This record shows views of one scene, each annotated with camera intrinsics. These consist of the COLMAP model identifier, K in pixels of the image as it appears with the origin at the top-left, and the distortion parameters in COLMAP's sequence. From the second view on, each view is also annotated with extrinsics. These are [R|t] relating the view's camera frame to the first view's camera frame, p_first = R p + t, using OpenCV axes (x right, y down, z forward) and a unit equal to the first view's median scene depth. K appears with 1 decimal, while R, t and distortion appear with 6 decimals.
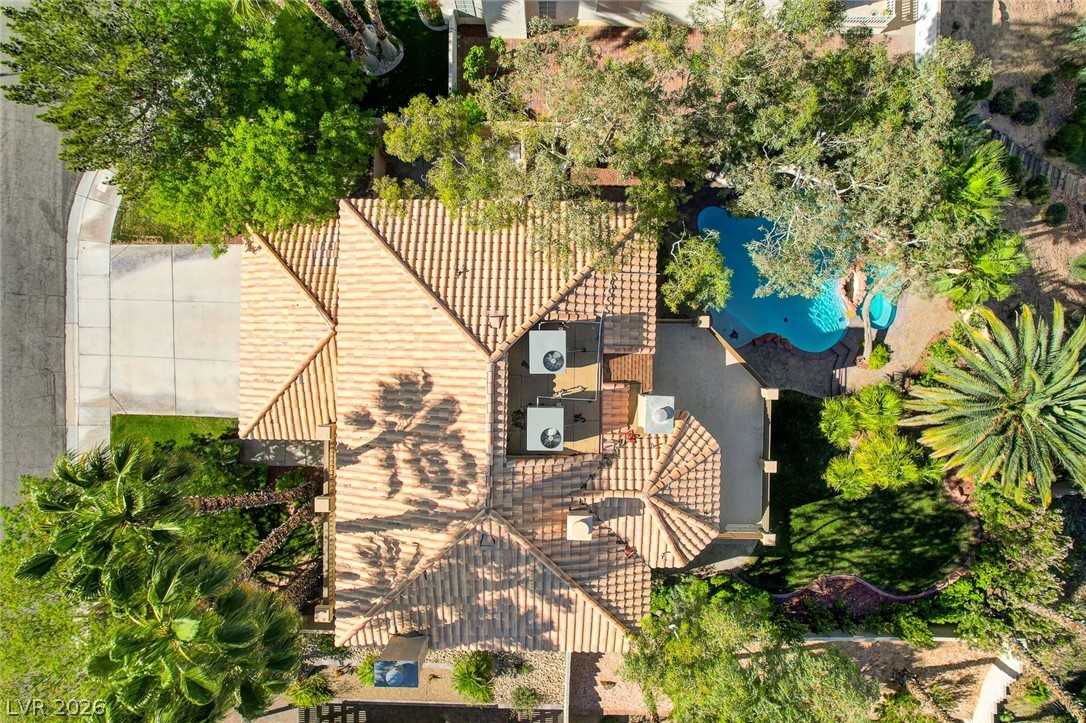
lens RADIAL K [[693.0, 0, 545.6], [0, 693.0, 361.5], [0, 0, 1]] dist [-0.086441, 0.077927]
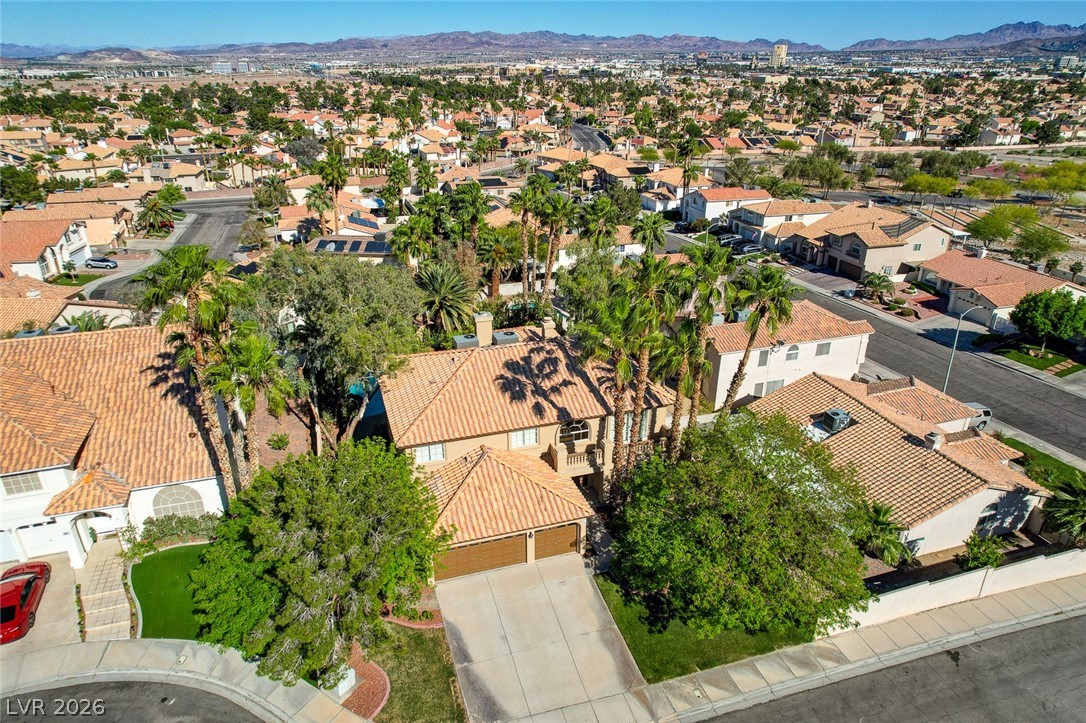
lens RADIAL K [[693.0, 0, 545.6], [0, 693.0, 361.5], [0, 0, 1]] dist [-0.086441, 0.077927]
pose [[-0.334690, -0.386604, 0.859372, -1.615433], [0.942322, -0.140730, 0.303685, -0.367717], [0.003534, 0.911445, 0.411407, 0.258758]]
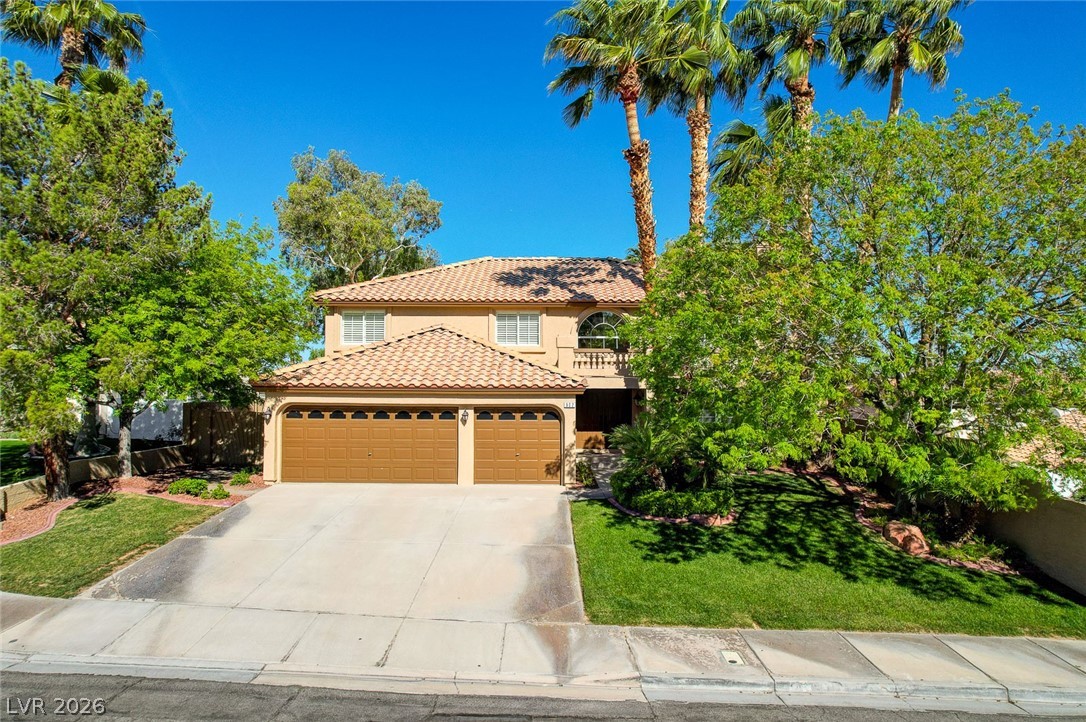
lens RADIAL K [[693.0, 0, 545.6], [0, 693.0, 361.0], [0, 0, 1]] dist [-0.086441, 0.077927]
pose [[-0.021464, 0.038632, 0.999023, -1.272551], [0.999745, -0.006169, 0.021719, 0.067772], [0.007002, 0.999234, -0.038489, 1.161725]]
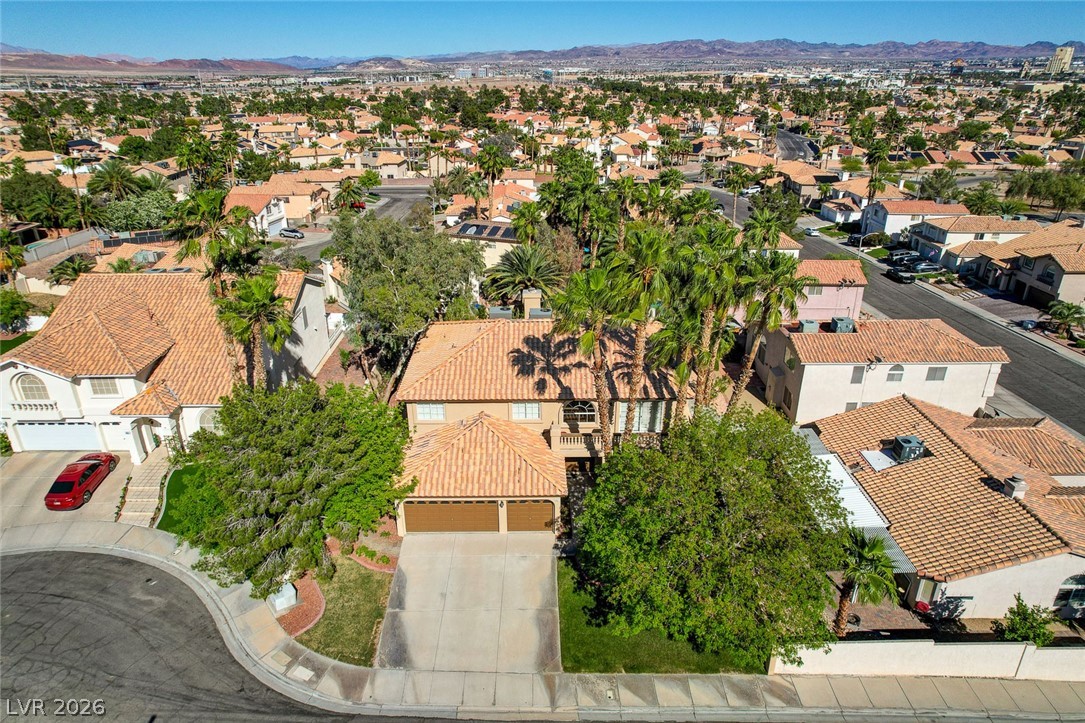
lens RADIAL K [[692.3, 0, 545.1], [0, 692.3, 361.5], [0, 0, 1]] dist [-0.086441, 0.077927]
pose [[-0.032881, -0.399688, 0.916061, -1.708881], [0.999396, -0.023496, 0.025620, 0.054909], [0.011284, 0.916350, 0.400219, 0.336282]]
